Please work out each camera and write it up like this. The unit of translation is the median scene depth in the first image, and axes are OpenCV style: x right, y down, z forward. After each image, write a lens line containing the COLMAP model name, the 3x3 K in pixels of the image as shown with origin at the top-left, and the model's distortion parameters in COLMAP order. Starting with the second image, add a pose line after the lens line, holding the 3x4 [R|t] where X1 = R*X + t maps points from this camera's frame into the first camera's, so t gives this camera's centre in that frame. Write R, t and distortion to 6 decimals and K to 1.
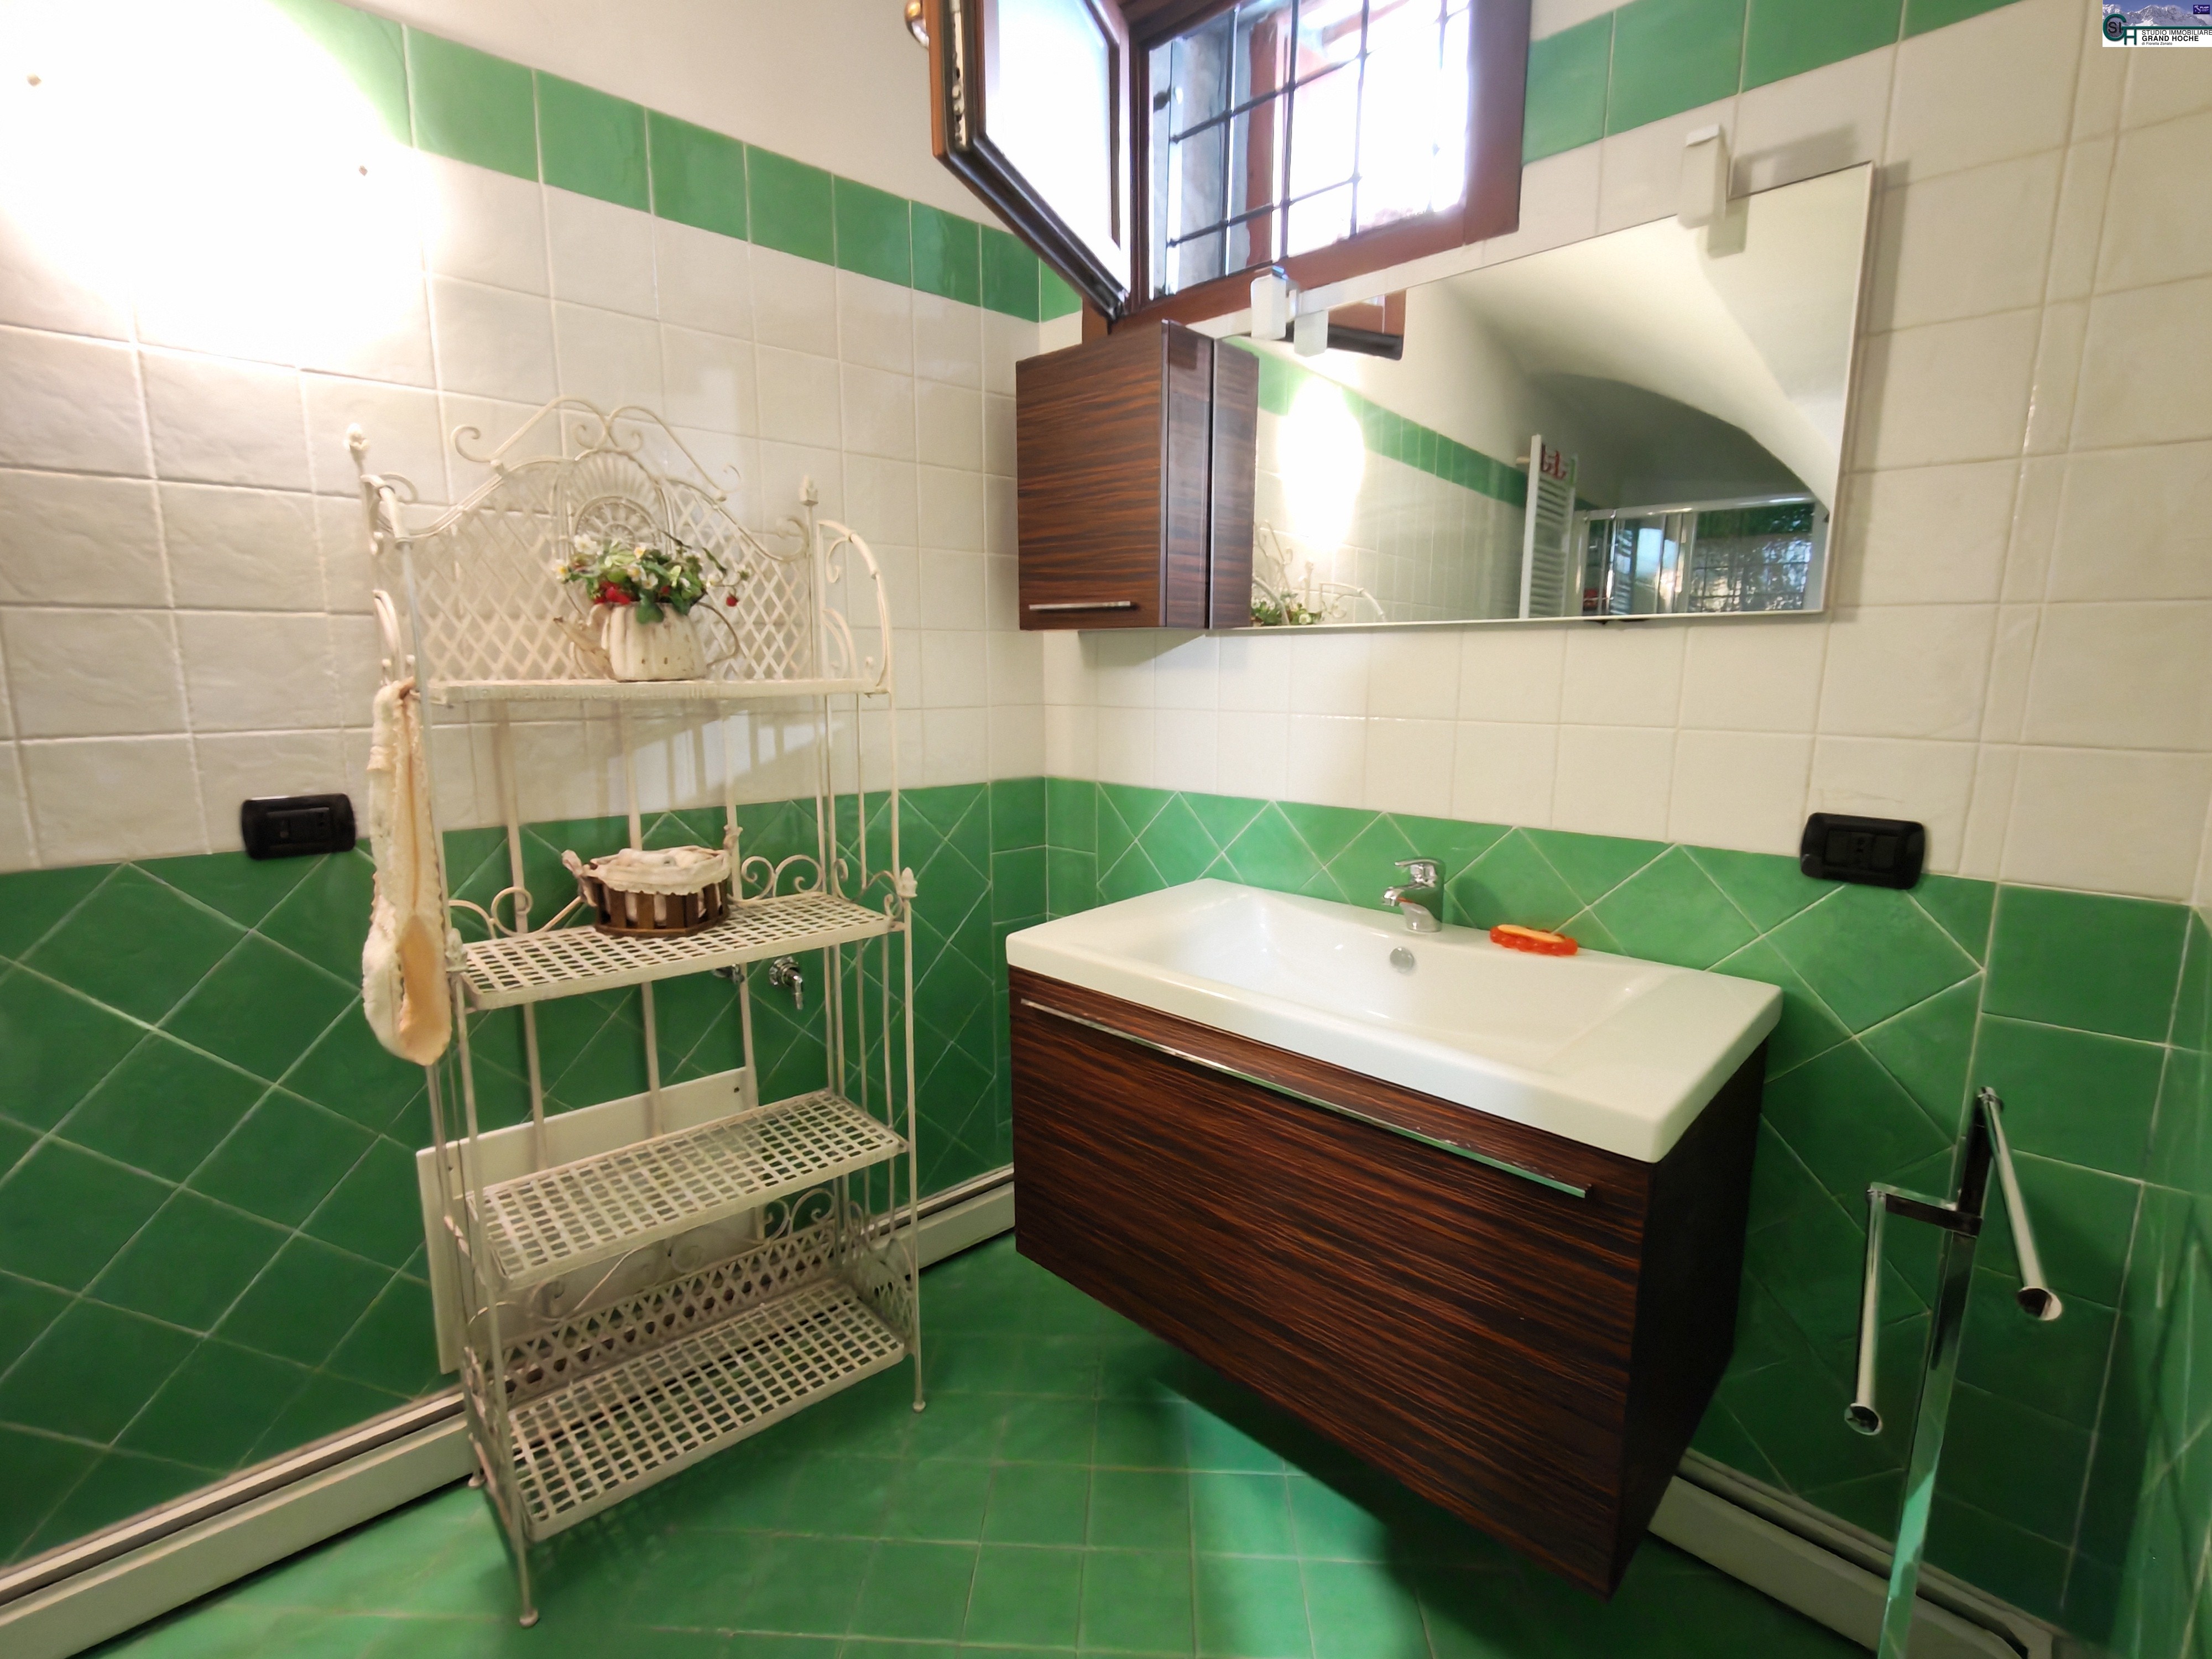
lens RADIAL K [[1038.8, 0, 1107.9], [0, 1038.8, 842.2], [0, 0, 1]] dist [-0.002043, 0.000047]
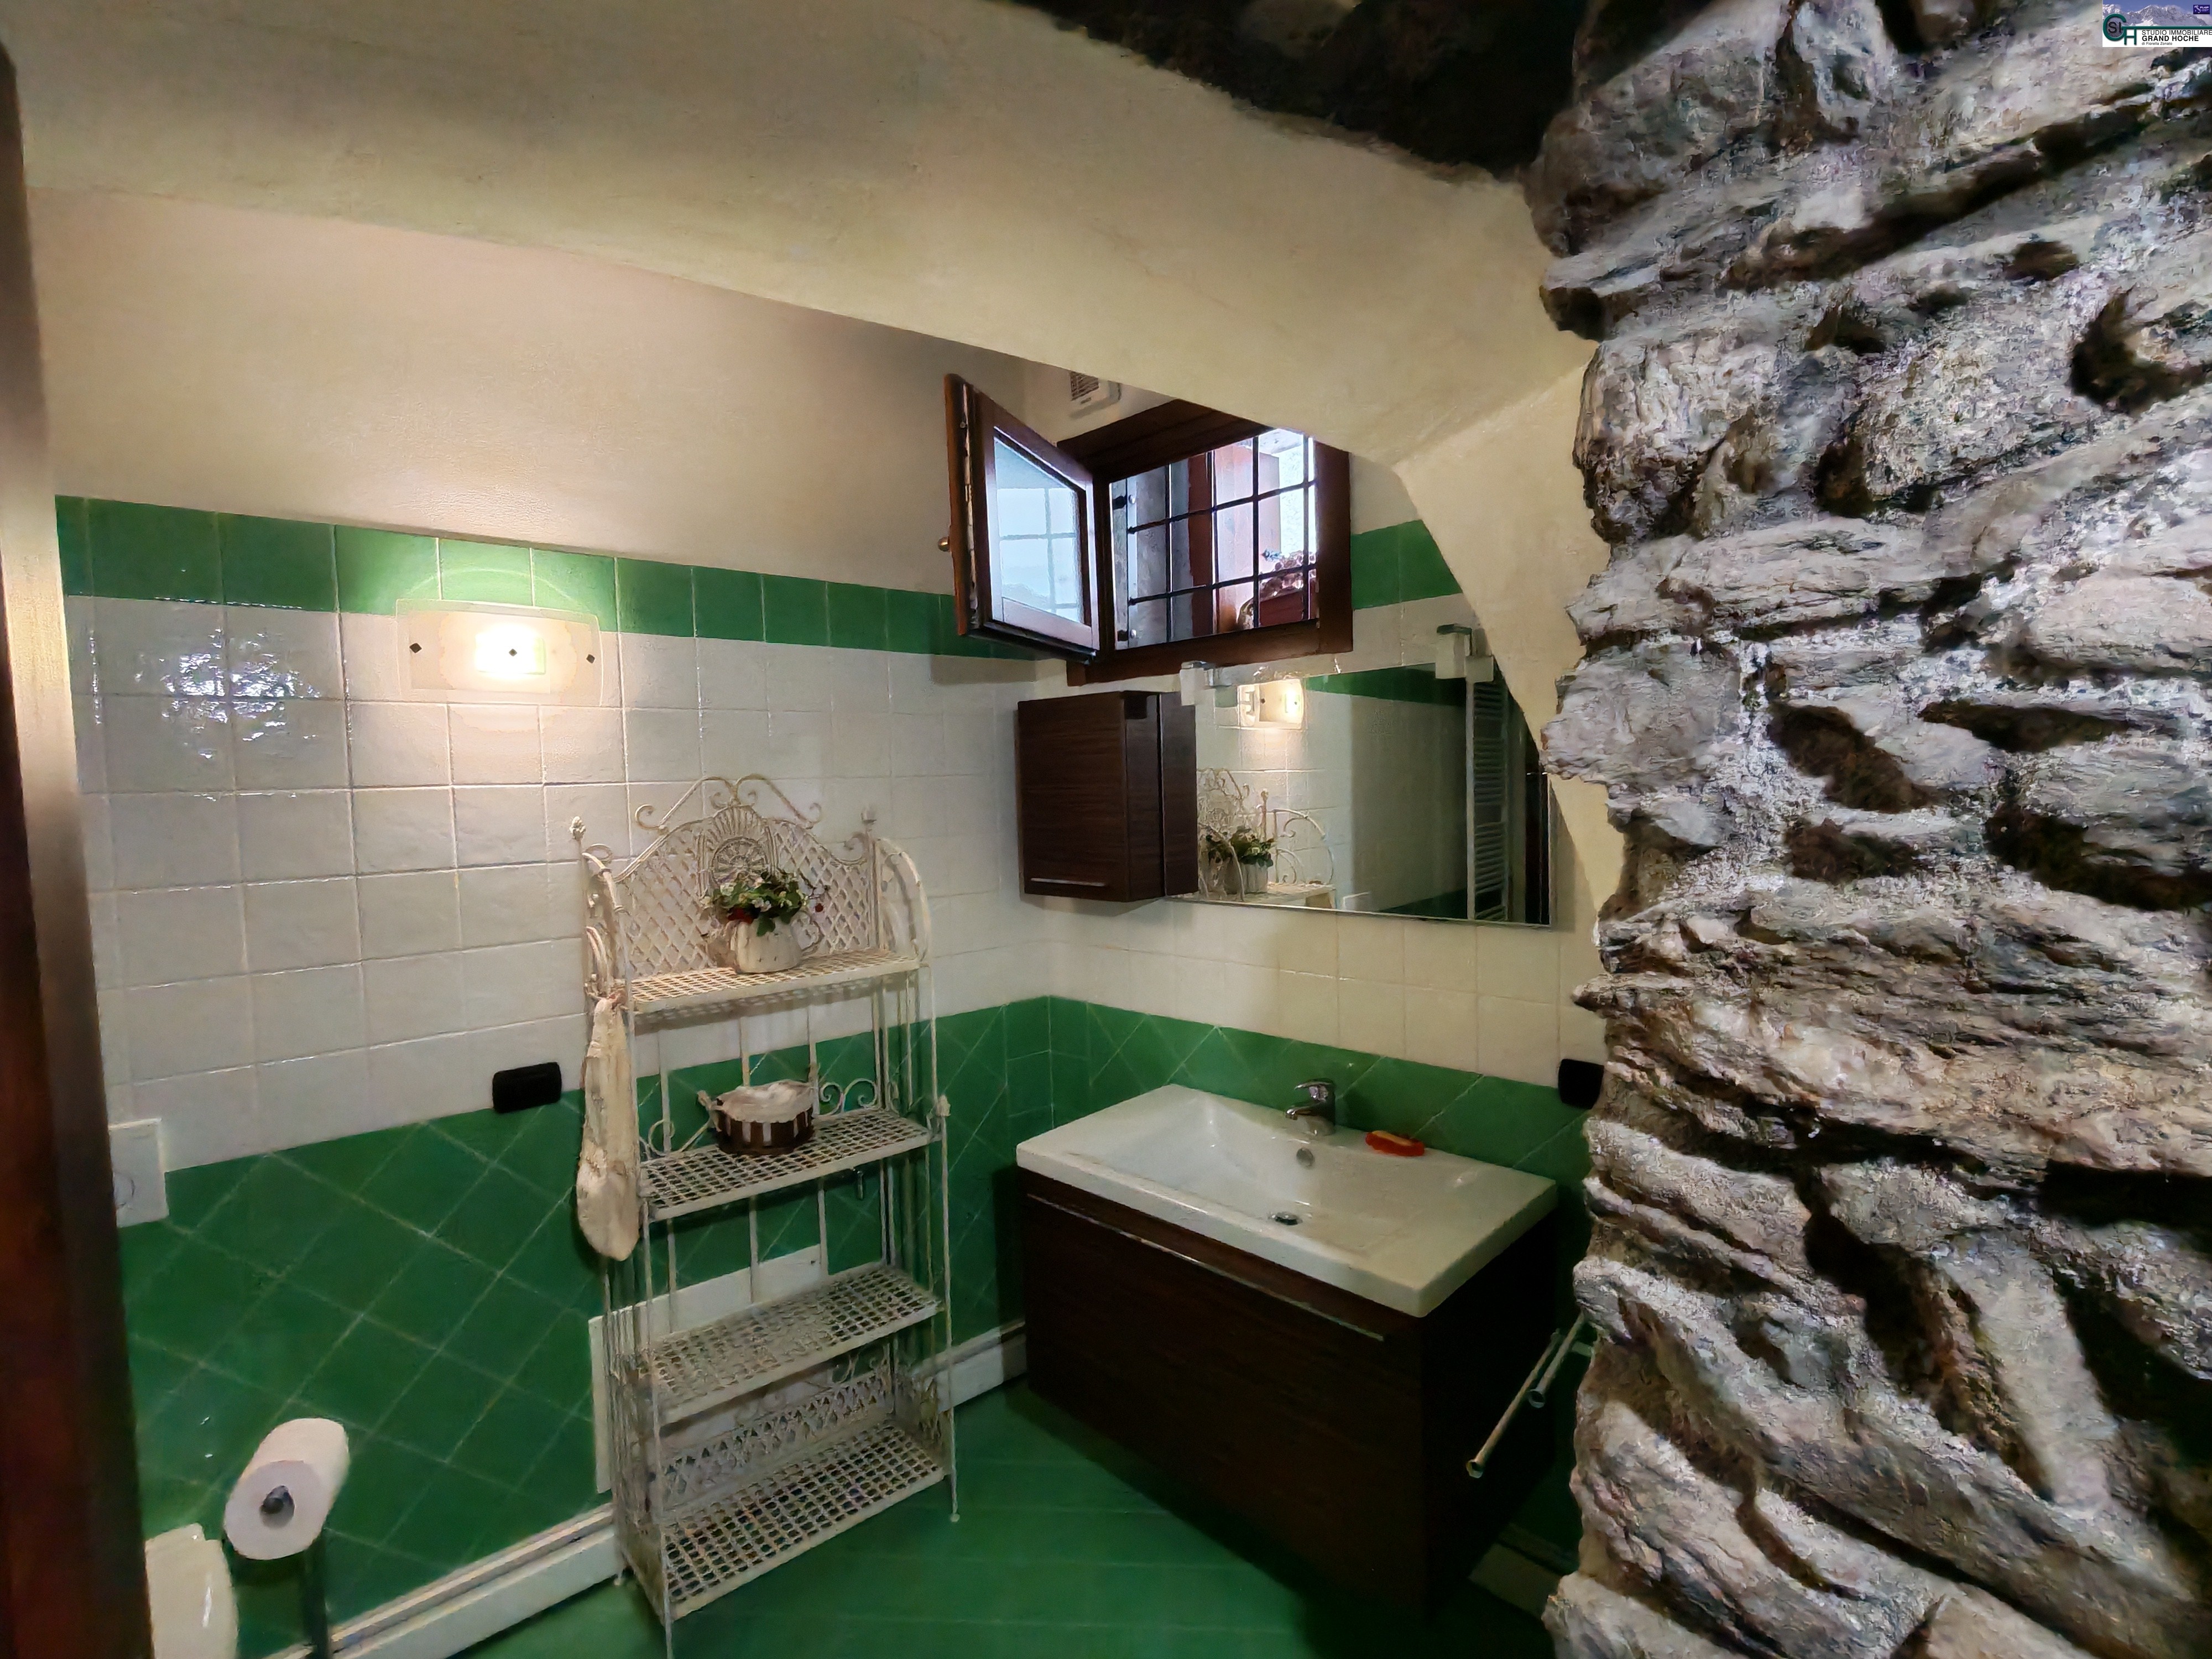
lens RADIAL K [[1058.5, 0, 1106.0], [0, 1058.5, 829.5], [0, 0, 1]] dist [0.002777, 0.000522]
pose [[0.999266, -0.029934, -0.023909, 0.065599], [0.026932, 0.992731, -0.117301, -0.152727], [0.027247, 0.116571, 0.992809, -0.423088]]
